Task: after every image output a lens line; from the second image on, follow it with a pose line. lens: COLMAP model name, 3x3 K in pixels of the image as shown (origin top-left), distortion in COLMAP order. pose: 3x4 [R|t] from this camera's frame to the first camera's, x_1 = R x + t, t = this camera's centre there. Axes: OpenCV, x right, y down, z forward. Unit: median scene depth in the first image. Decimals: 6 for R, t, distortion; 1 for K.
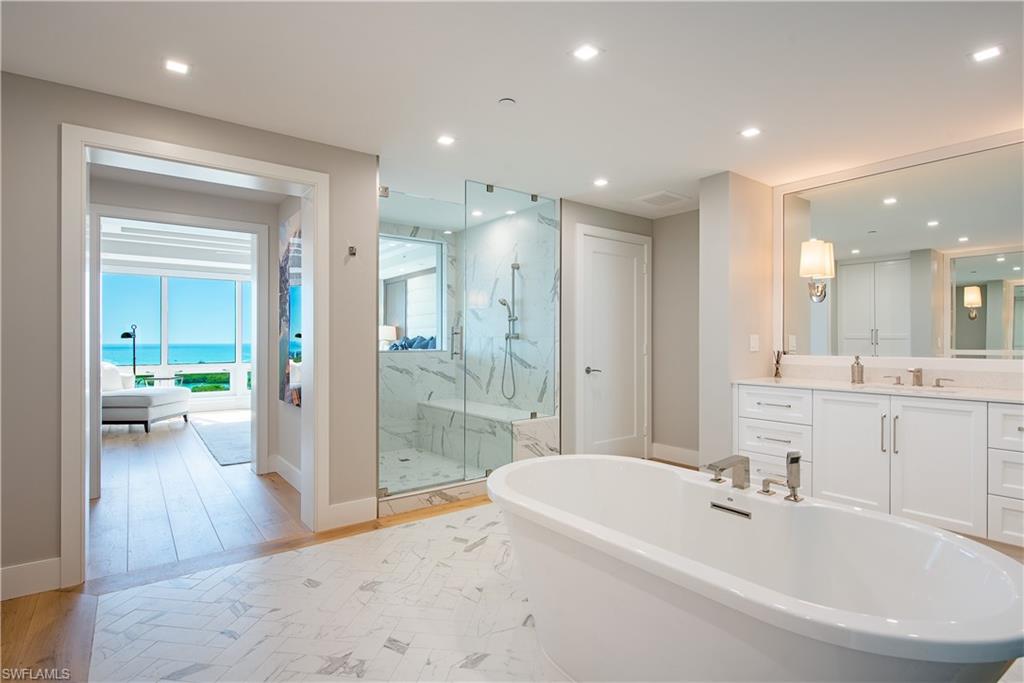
lens RADIAL K [[503.6, 0, 512.8], [0, 503.6, 335.5], [0, 0, 1]] dist [-0.005923, -0.000613]
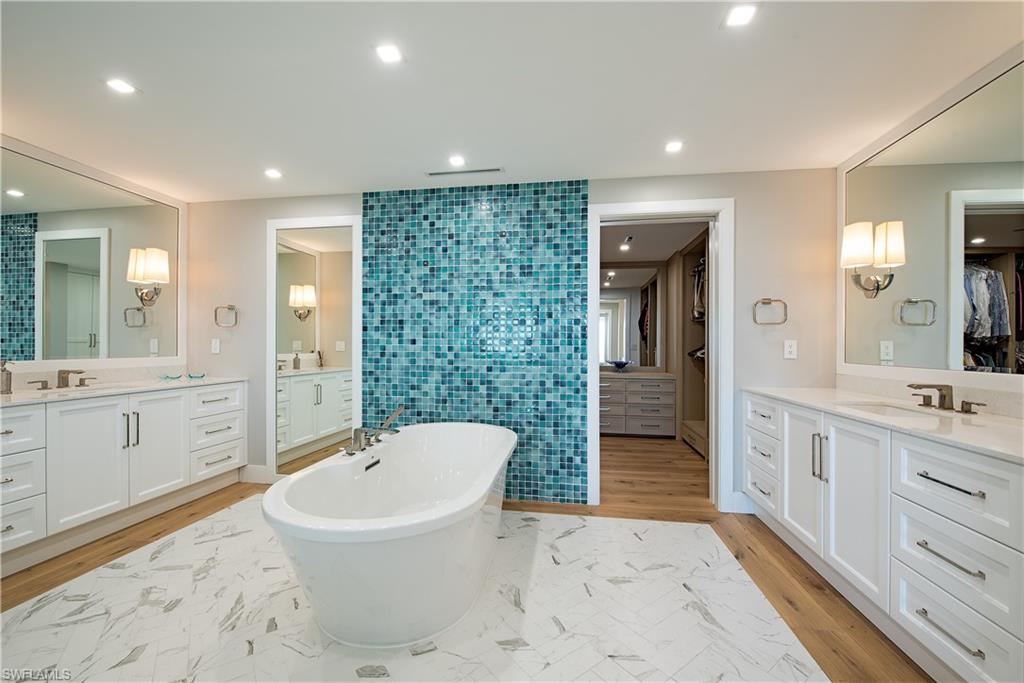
lens RADIAL K [[407.5, 0, 518.1], [0, 407.5, 341.6], [0, 0, 1]] dist [-0.023414, 0.000183]
pose [[-0.709243, -0.000543, 0.704964, -0.407472], [-0.008168, 0.999939, -0.007448, 0.006208], [-0.704917, -0.011040, -0.709204, 0.951836]]
